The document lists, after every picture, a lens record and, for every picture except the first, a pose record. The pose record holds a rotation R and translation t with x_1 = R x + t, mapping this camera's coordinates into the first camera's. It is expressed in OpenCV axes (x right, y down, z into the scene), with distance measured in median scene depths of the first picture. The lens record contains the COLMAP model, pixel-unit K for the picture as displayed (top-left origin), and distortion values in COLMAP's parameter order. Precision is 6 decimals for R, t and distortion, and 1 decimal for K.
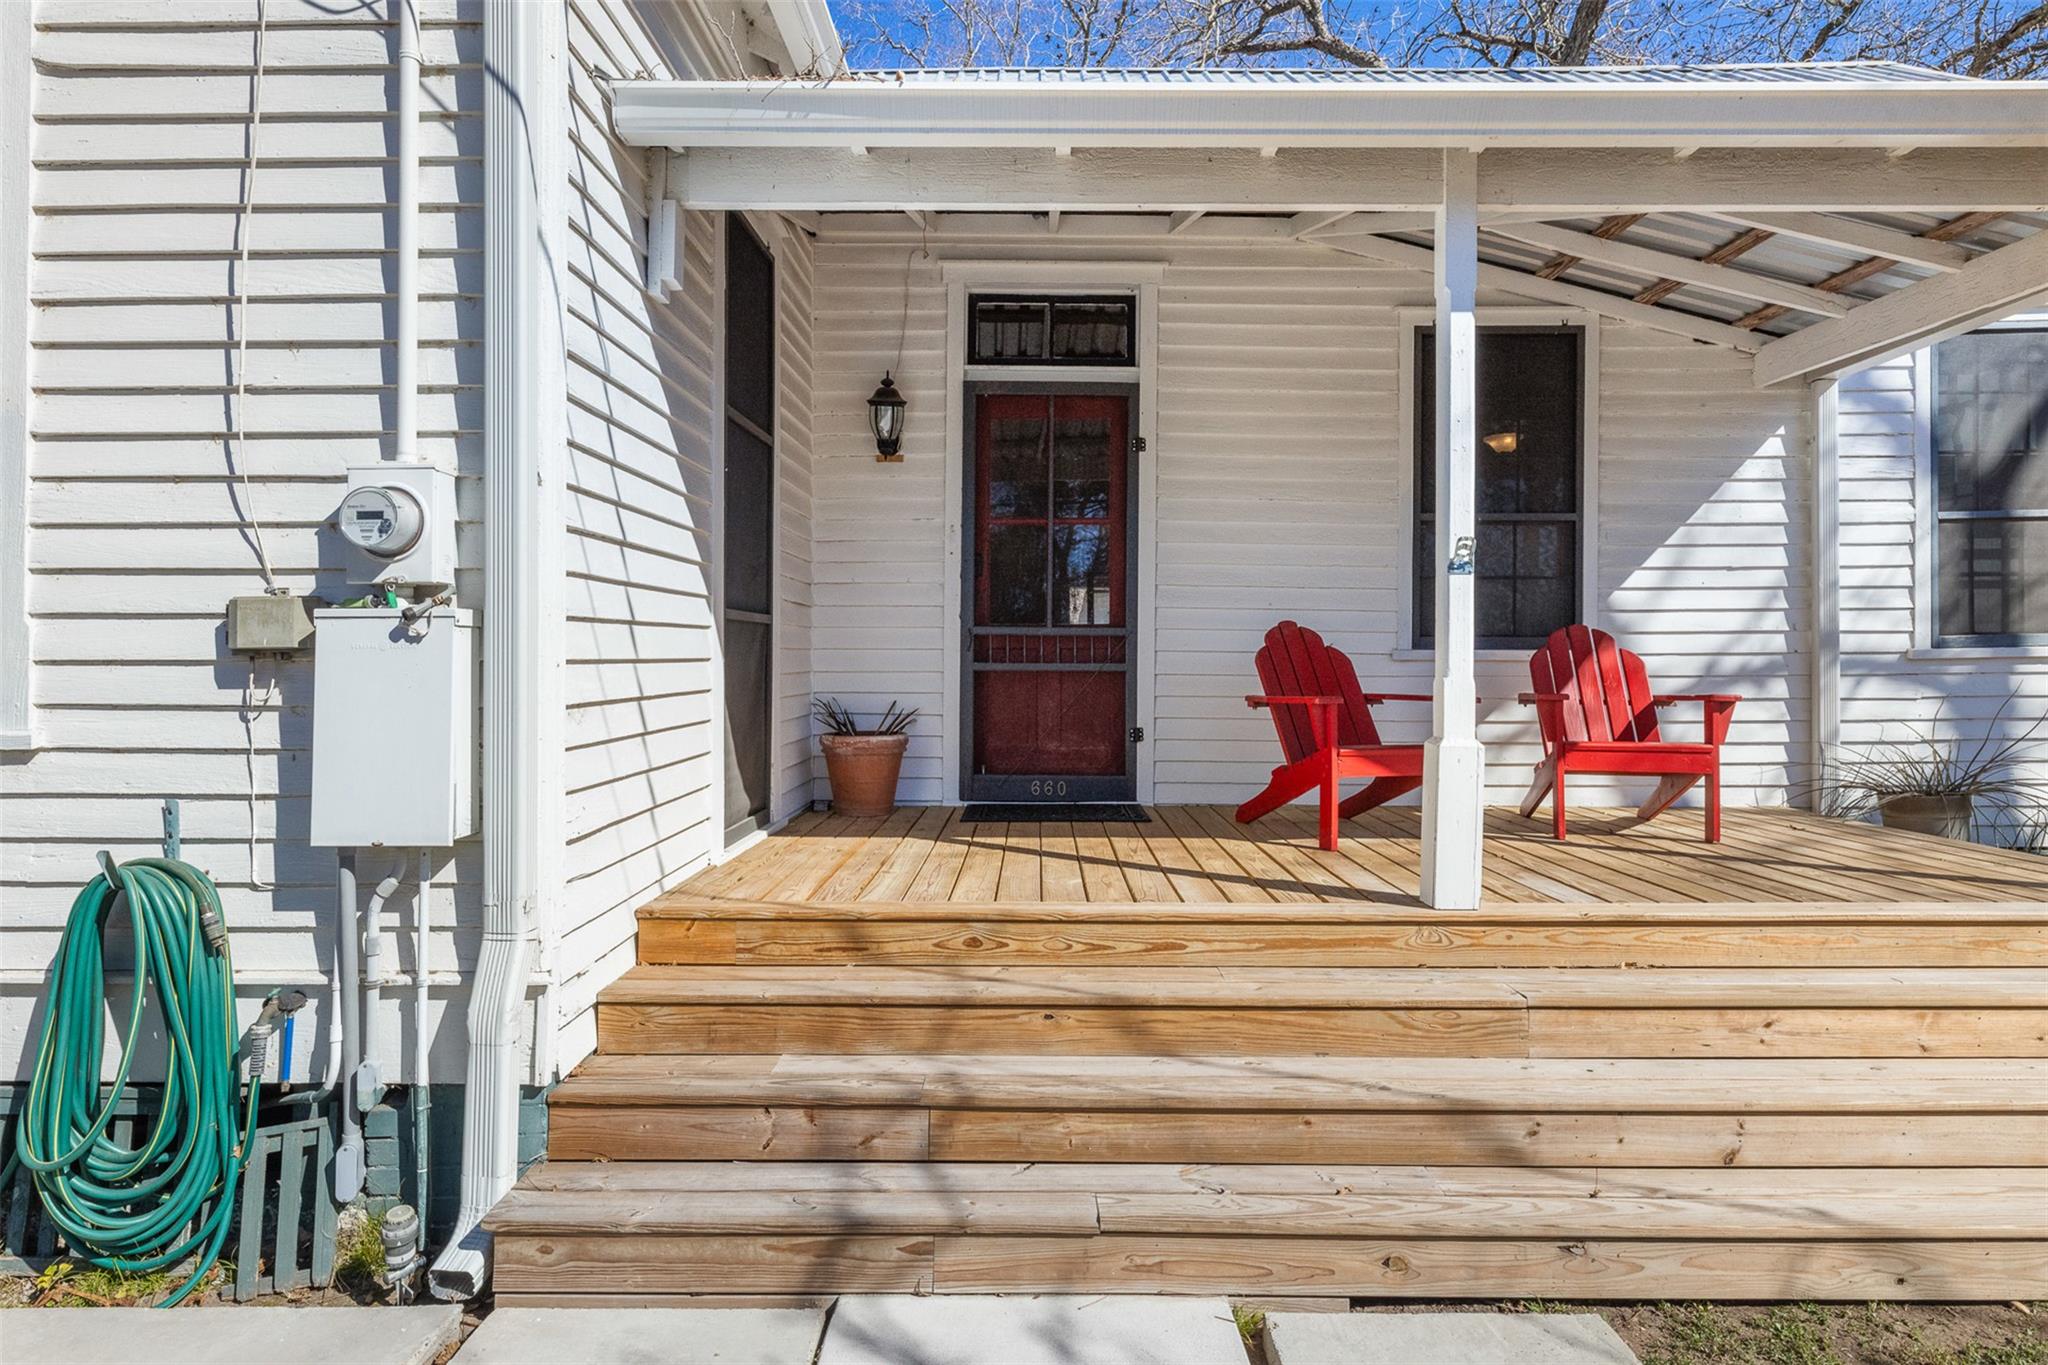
lens RADIAL K [[1119.8, 0, 1026.7], [0, 1119.8, 660.8], [0, 0, 1]] dist [0.000138, -0.000031]
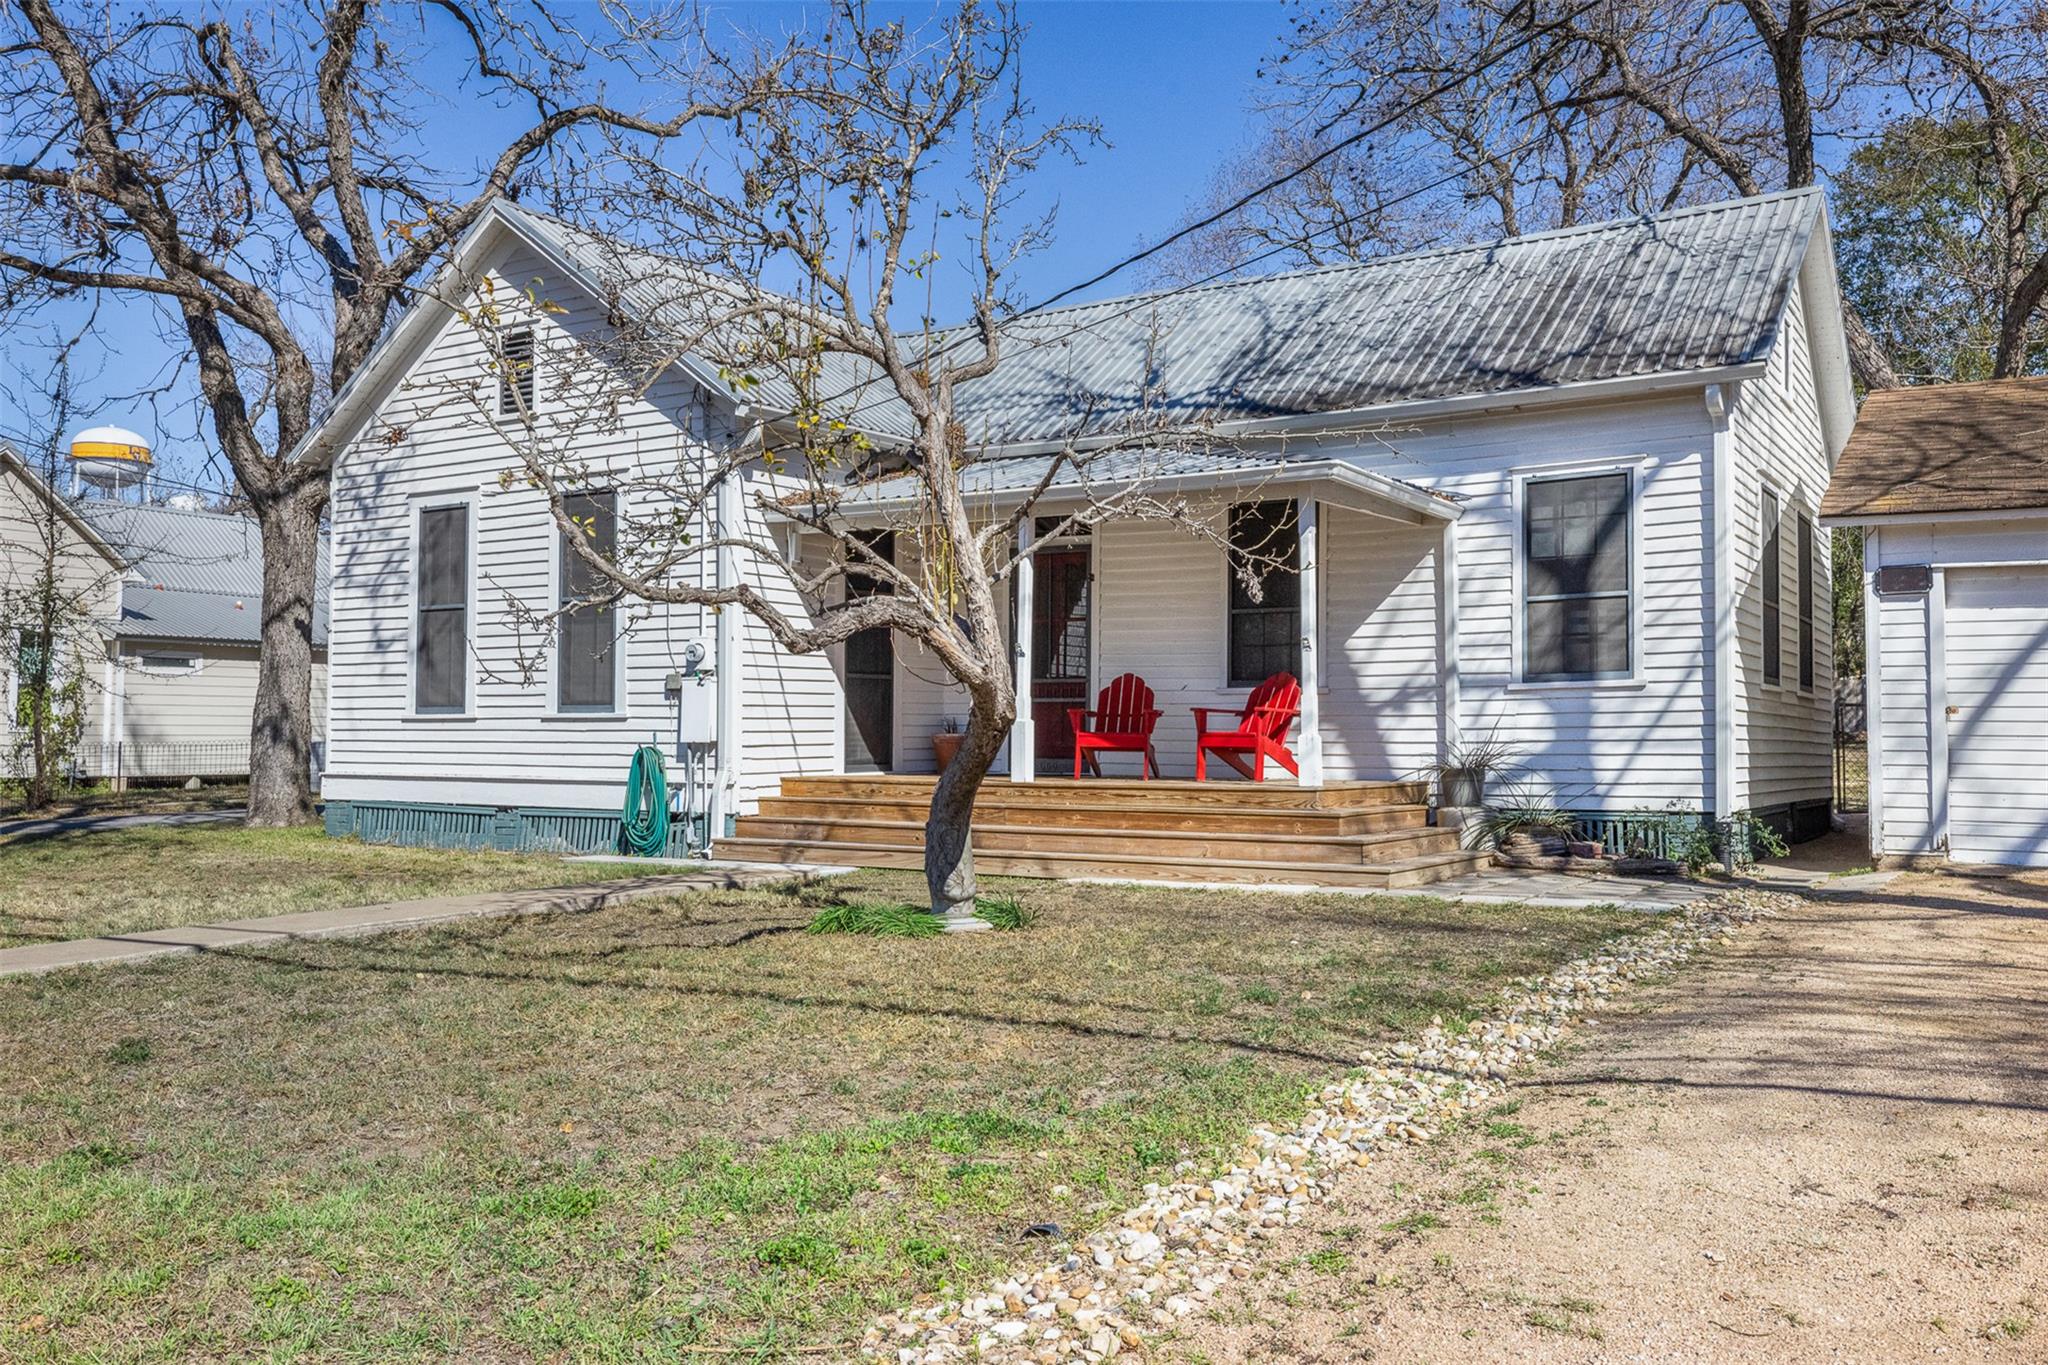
lens RADIAL K [[1692.2, 0, 1024.8], [0, 1692.2, 684.7], [0, 0, 1]] dist [0.018452, -0.000457]
pose [[0.849433, -0.013644, -0.527519, 3.063328], [-0.000597, 0.999640, -0.026817, 0.118349], [0.527696, 0.023094, 0.849120, -2.941027]]
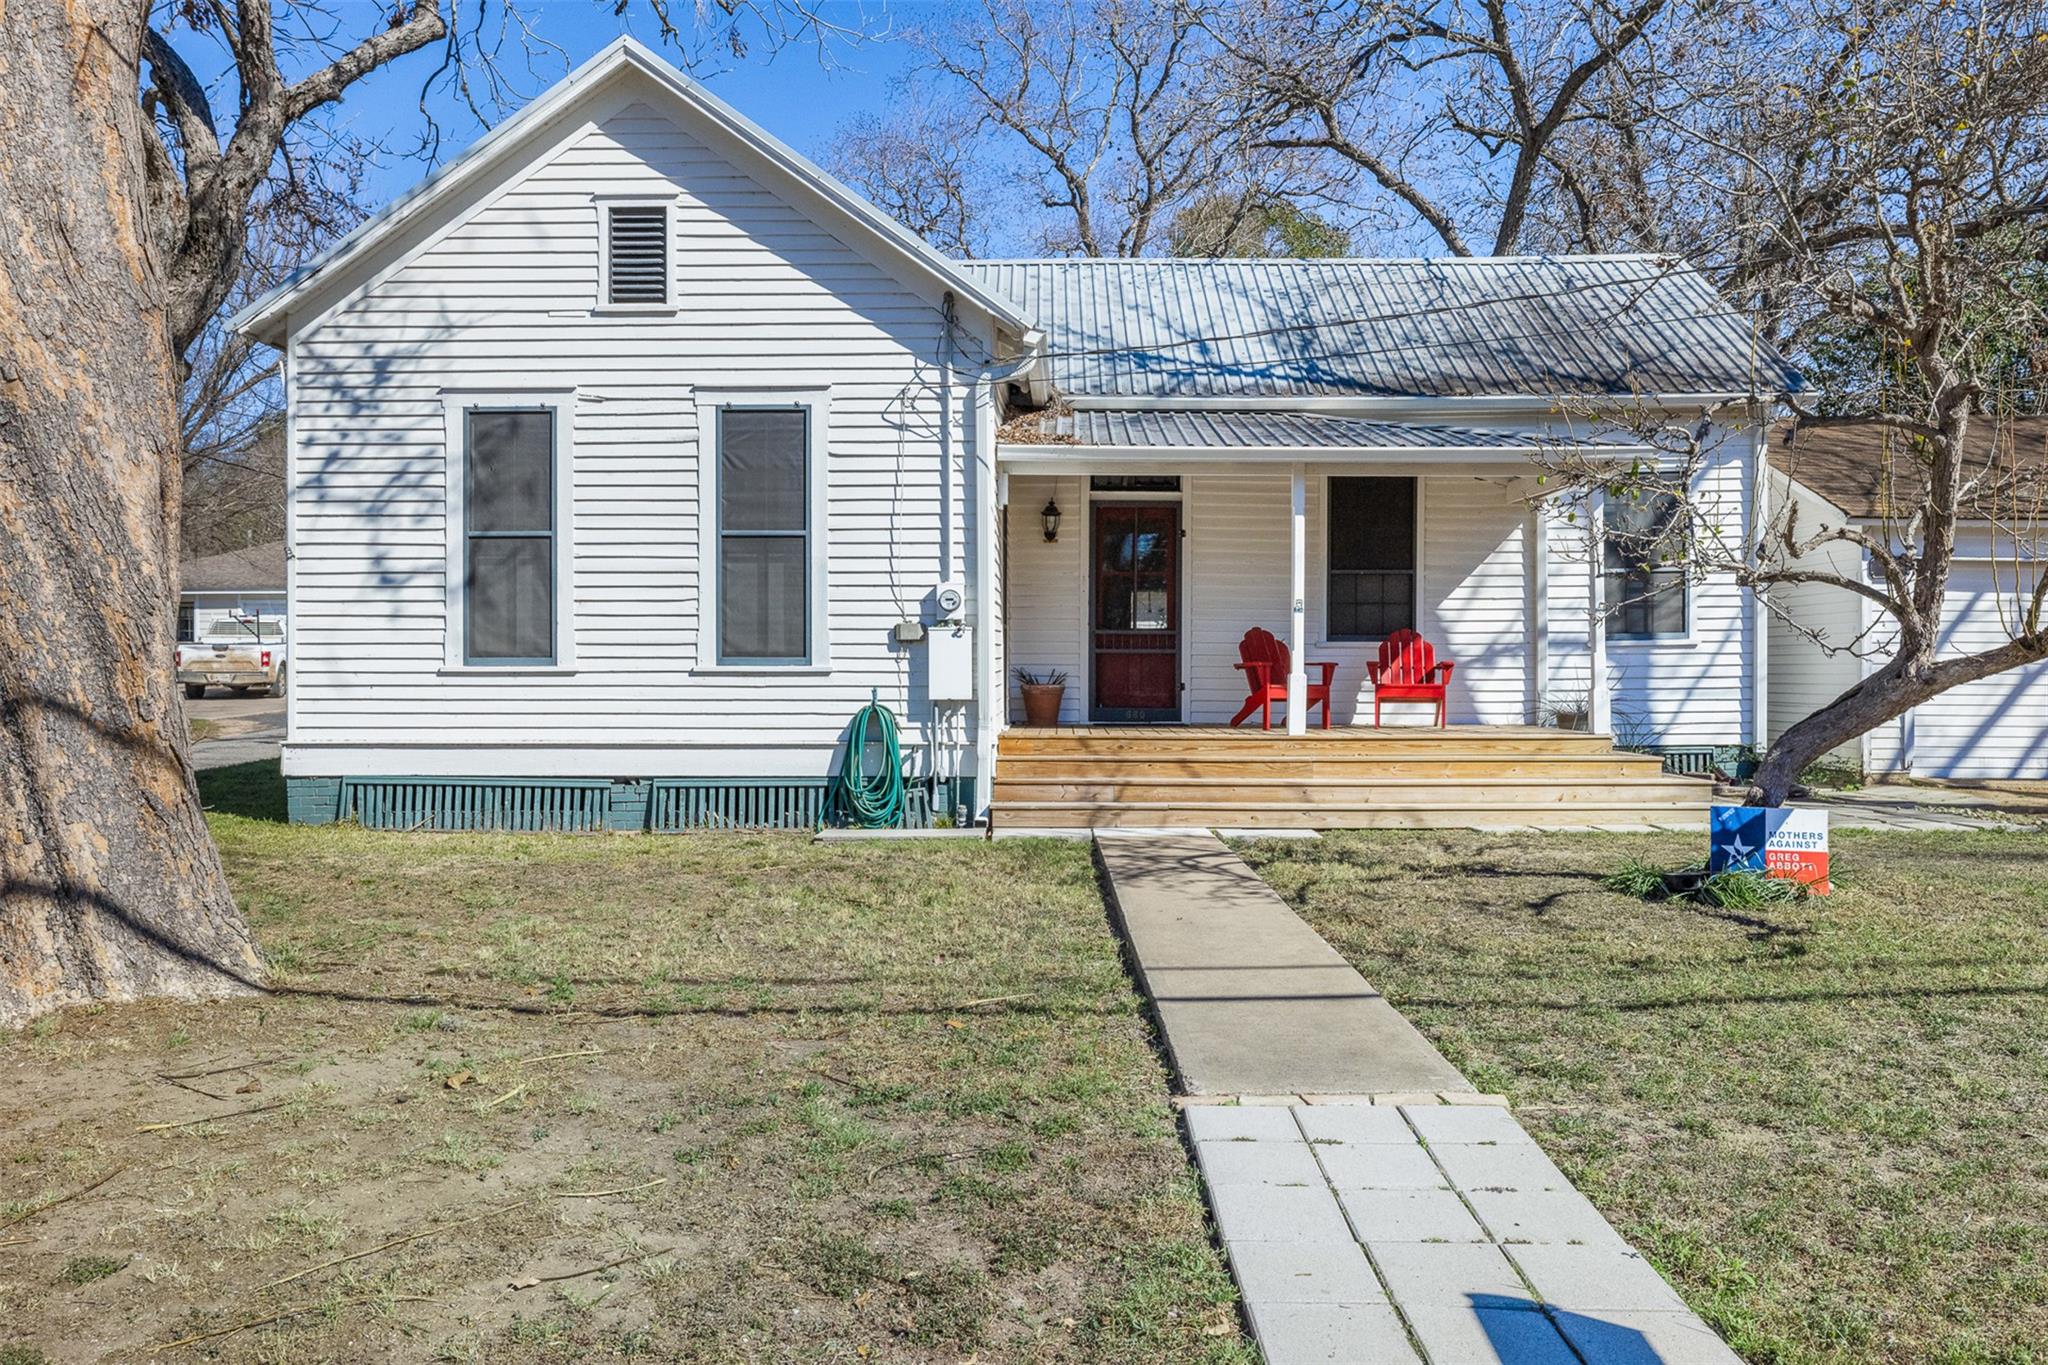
lens RADIAL K [[1478.6, 0, 1023.3], [0, 1478.6, 685.1], [0, 0, 1]] dist [0.006480, 0.006244]
pose [[0.999947, -0.000611, -0.010248, -0.300662], [0.000750, 0.999907, 0.013600, 0.060517], [0.010238, -0.013607, 0.999855, -3.161660]]
